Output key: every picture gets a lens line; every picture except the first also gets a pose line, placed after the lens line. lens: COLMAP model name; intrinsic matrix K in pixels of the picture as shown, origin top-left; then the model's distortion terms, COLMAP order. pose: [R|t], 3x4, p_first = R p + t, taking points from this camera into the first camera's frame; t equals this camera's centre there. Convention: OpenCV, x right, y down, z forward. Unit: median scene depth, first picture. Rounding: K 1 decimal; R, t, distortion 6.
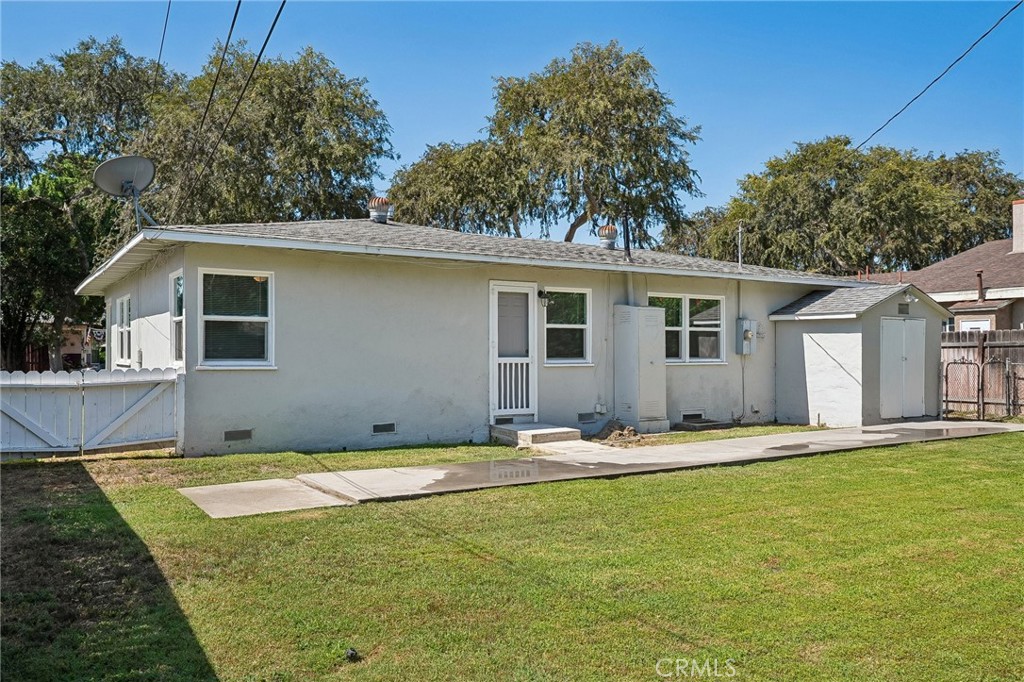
lens RADIAL K [[782.5, 0, 512.0], [0, 782.5, 341.0], [0, 0, 1]] dist [-0.003368, -0.000387]
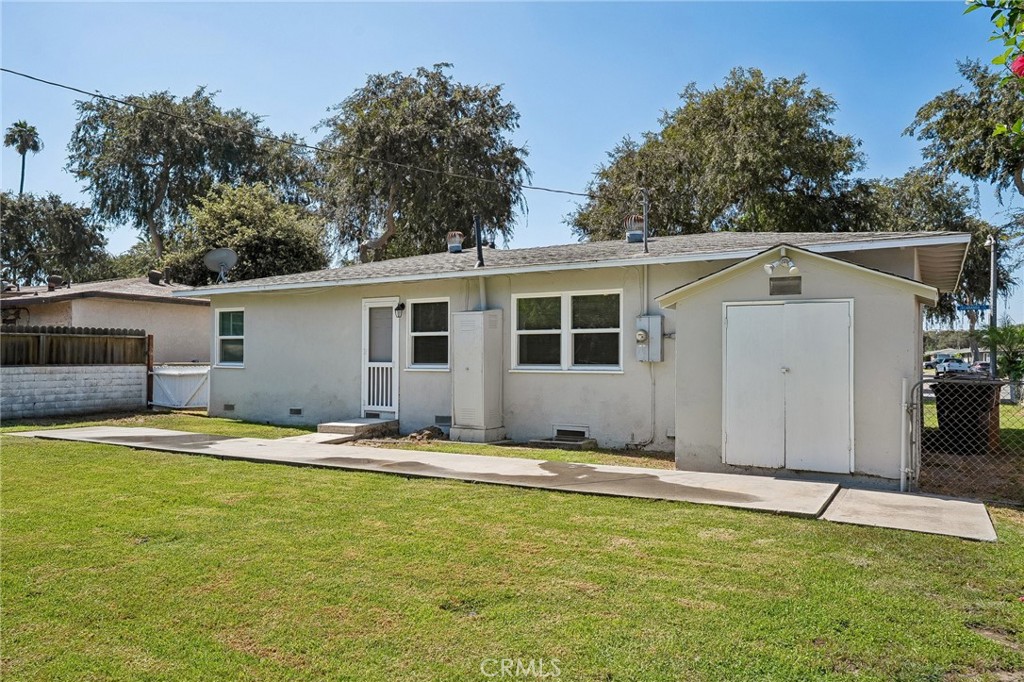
lens RADIAL K [[734.0, 0, 512.0], [0, 734.0, 341.0], [0, 0, 1]] dist [0.001770, 0.000530]
pose [[0.462275, -0.018648, -0.886540, 1.035970], [0.010121, 0.999825, -0.015753, 0.008182], [0.886679, -0.001691, 0.462383, 0.643687]]
